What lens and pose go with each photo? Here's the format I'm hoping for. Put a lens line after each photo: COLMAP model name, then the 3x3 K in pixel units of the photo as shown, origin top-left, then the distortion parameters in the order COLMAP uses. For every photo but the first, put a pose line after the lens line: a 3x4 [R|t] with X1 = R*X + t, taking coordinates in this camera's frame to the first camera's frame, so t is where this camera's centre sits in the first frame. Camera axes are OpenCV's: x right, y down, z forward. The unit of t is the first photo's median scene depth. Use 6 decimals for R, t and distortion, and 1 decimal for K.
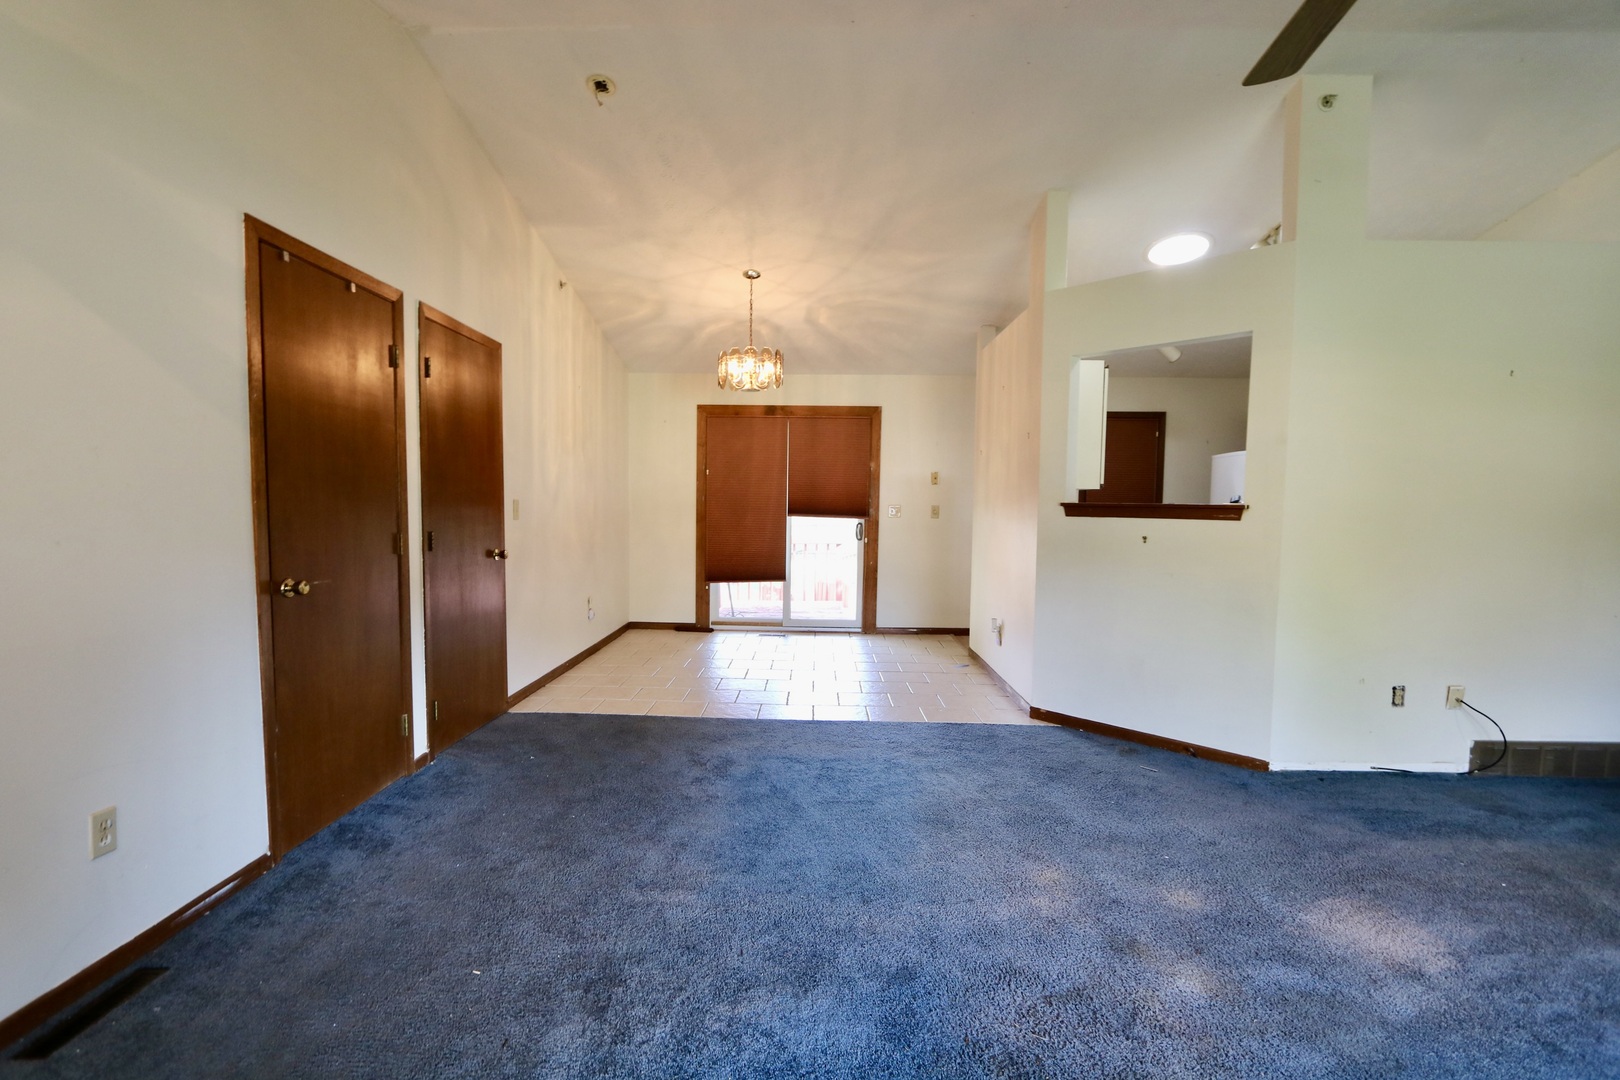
lens RADIAL K [[751.6, 0, 798.5], [0, 751.6, 551.3], [0, 0, 1]] dist [-0.019626, 0.003641]
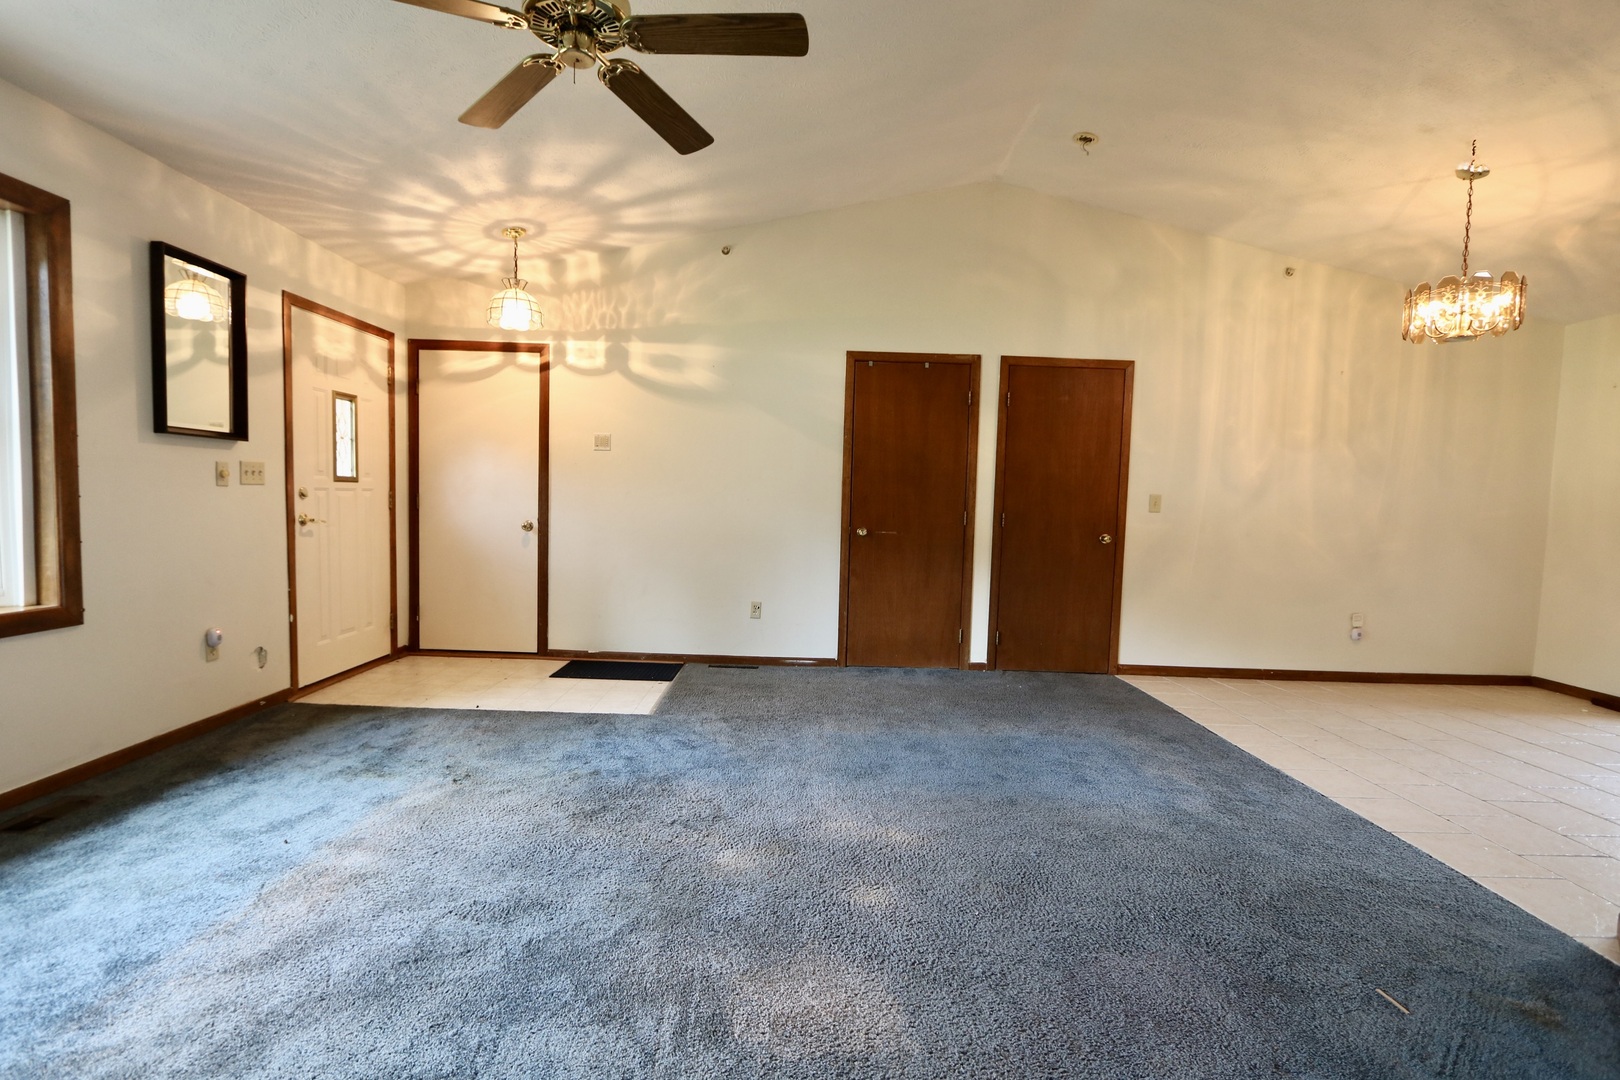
lens RADIAL K [[751.6, 0, 798.5], [0, 751.6, 551.3], [0, 0, 1]] dist [-0.019626, 0.003641]
pose [[0.017646, 0.054858, -0.998338, 0.762669], [-0.093457, 0.994213, 0.052979, 0.005856], [0.995467, 0.092367, 0.022671, 0.466591]]
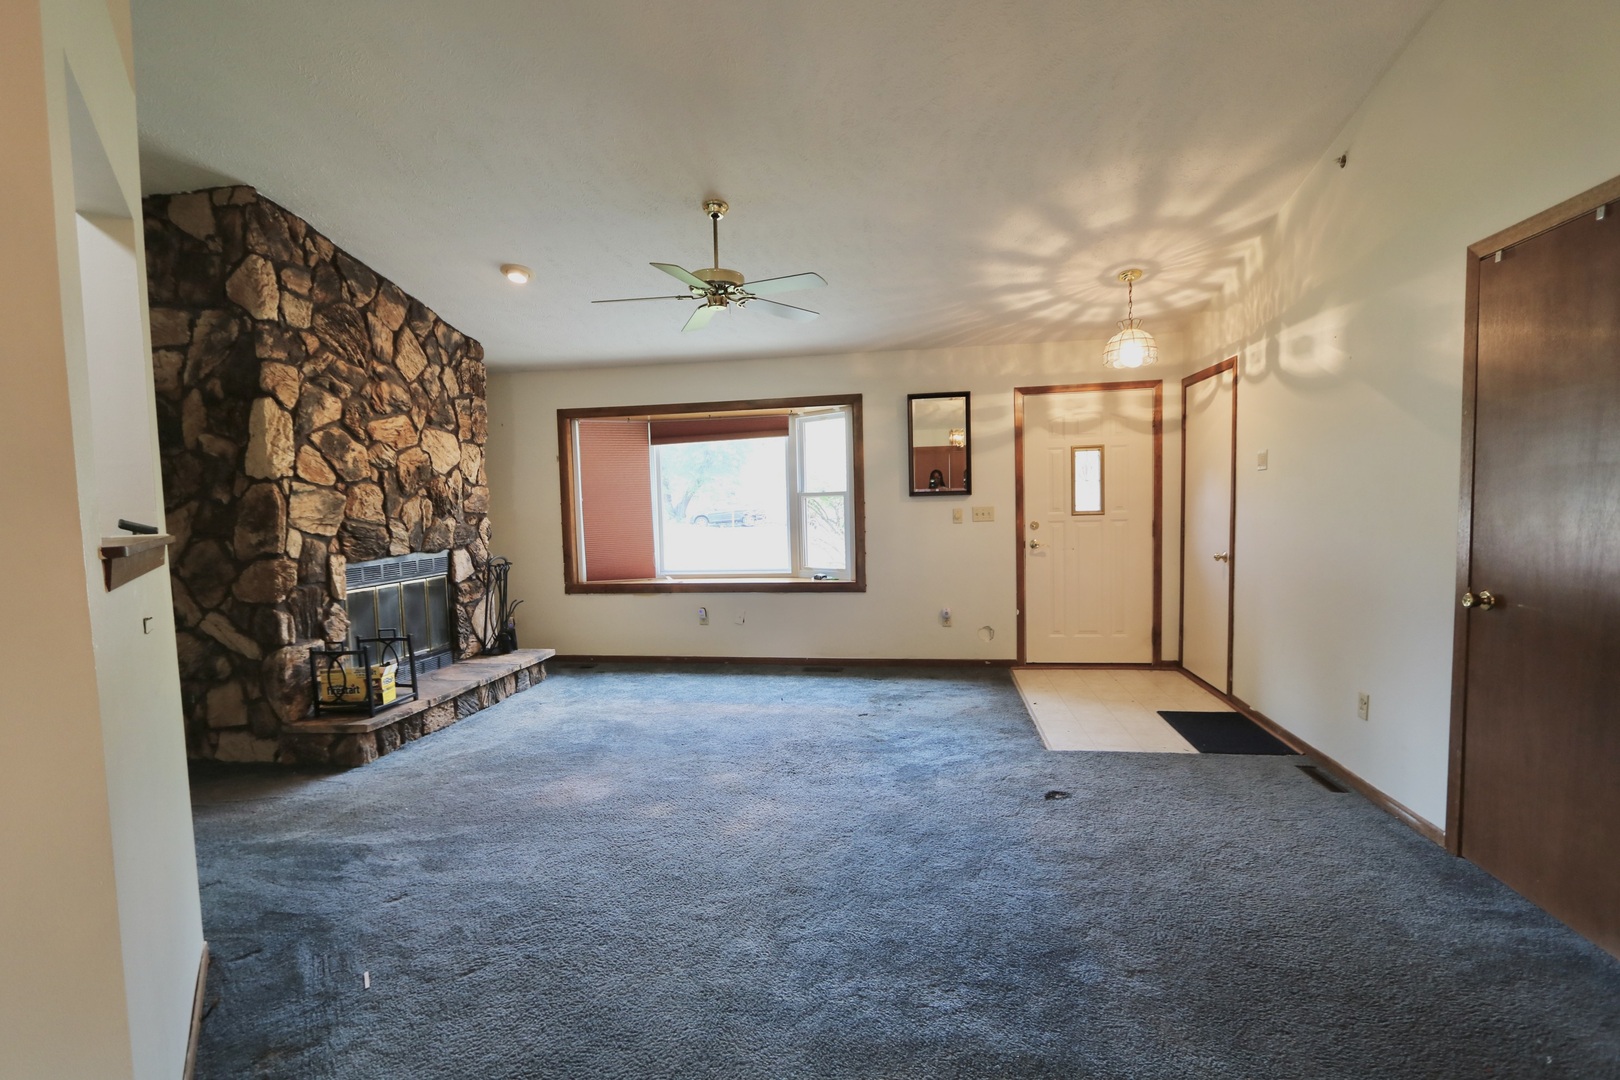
lens RADIAL K [[751.6, 0, 798.5], [0, 751.6, 551.3], [0, 0, 1]] dist [-0.019626, 0.003641]
pose [[-0.989537, 0.001883, 0.144264, 0.039119], [0.020870, 0.991267, 0.130210, -0.093697], [-0.142759, 0.131858, -0.980935, 1.218207]]
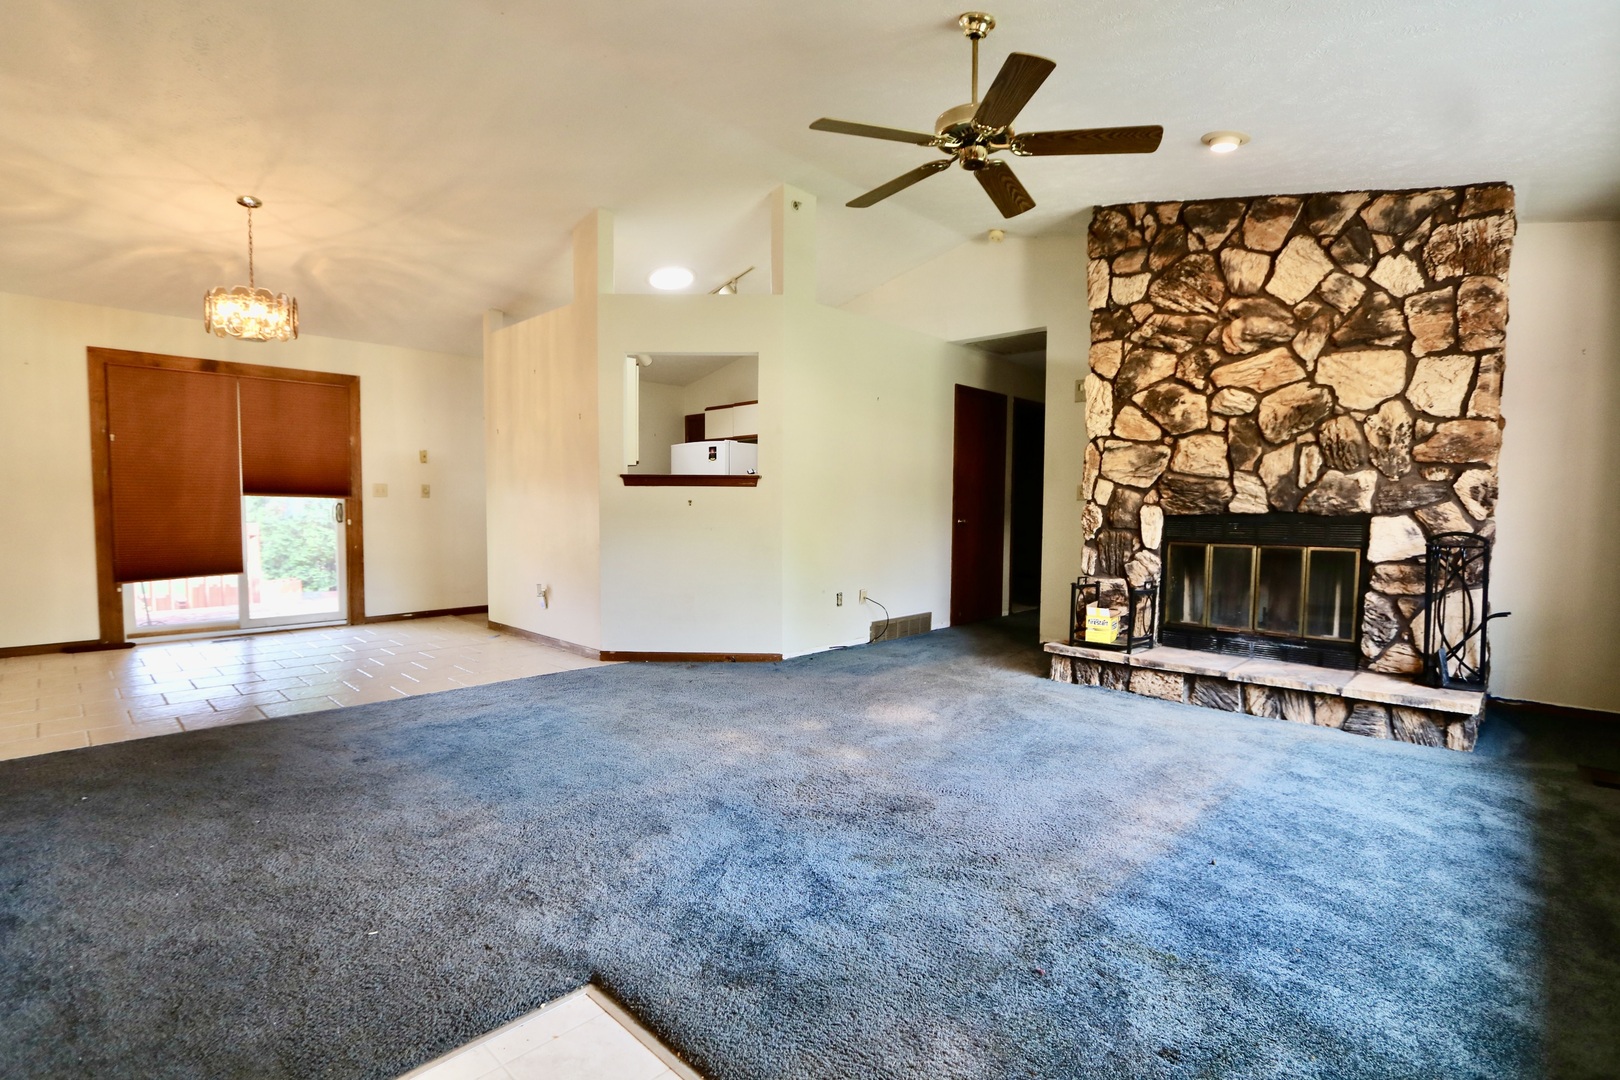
lens RADIAL K [[751.6, 0, 798.5], [0, 751.6, 551.3], [0, 0, 1]] dist [-0.019626, 0.003641]
pose [[0.682654, -0.052821, 0.728831, -0.324258], [0.049482, 0.998436, 0.026014, 0.038822], [-0.729065, 0.018305, 0.684200, -0.018648]]
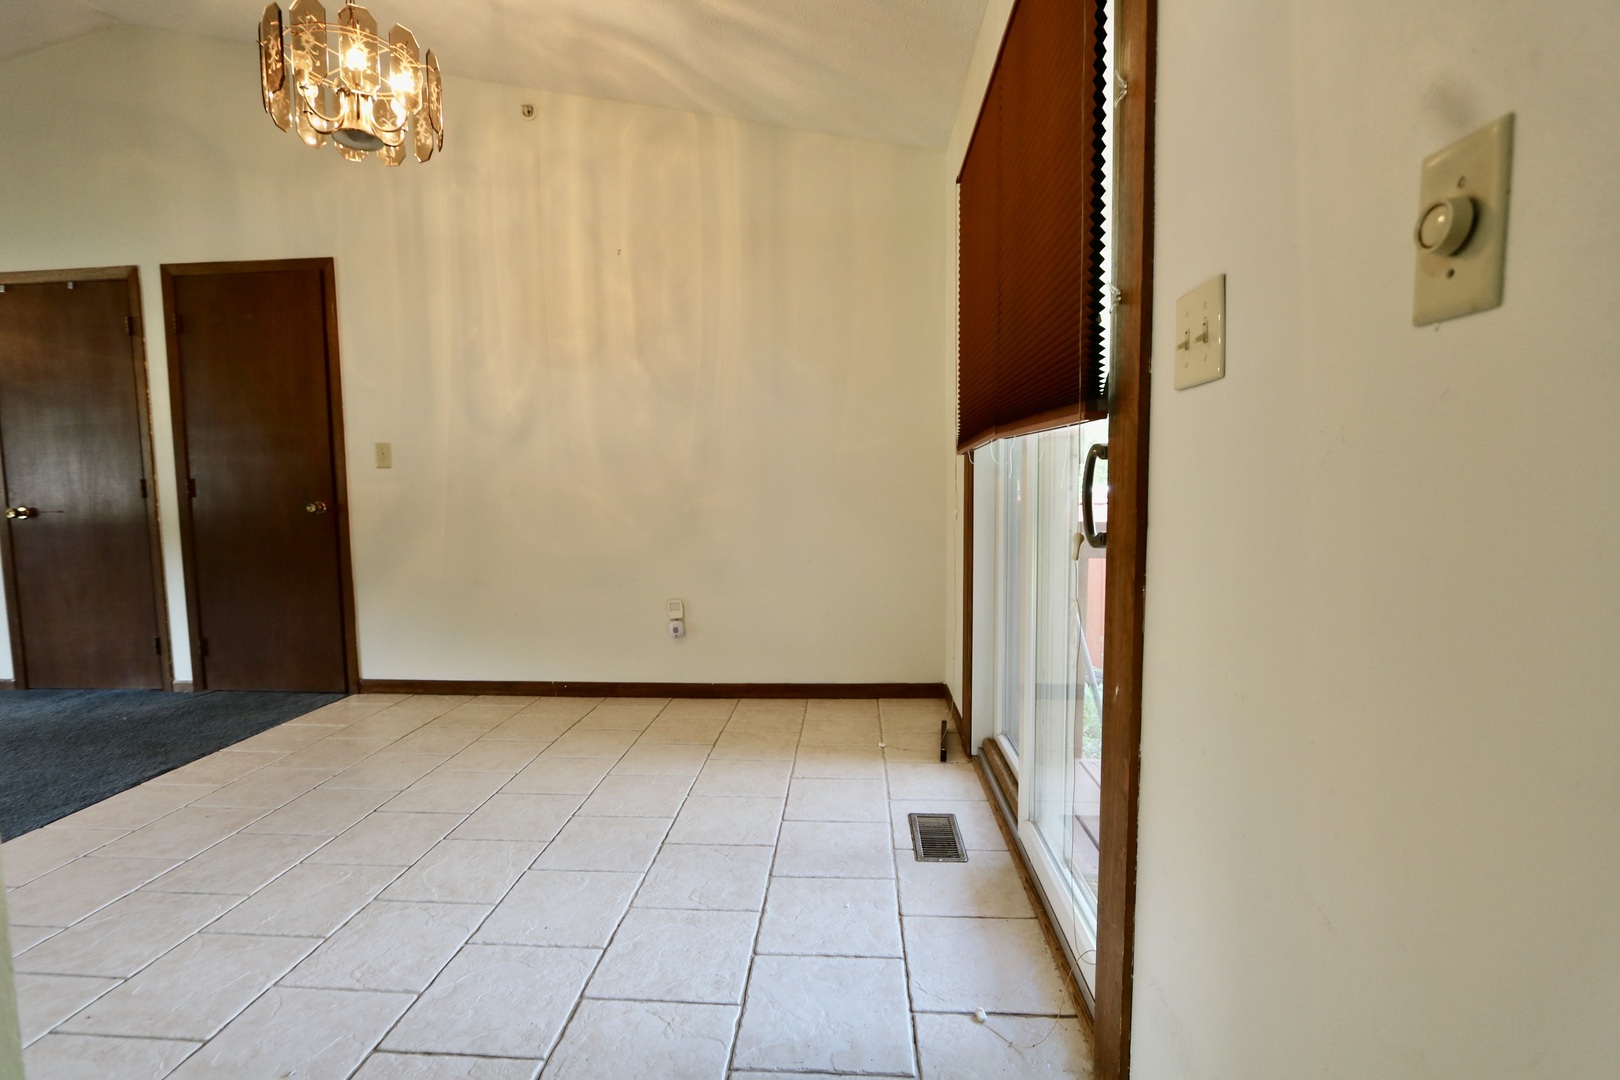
lens RADIAL K [[751.6, 0, 798.5], [0, 751.6, 551.3], [0, 0, 1]] dist [-0.019626, 0.003641]
pose [[-0.051297, 0.077908, -0.995640, 0.423578], [-0.051184, 0.995437, 0.080529, -0.042974], [0.997371, 0.055092, -0.047076, 1.546059]]
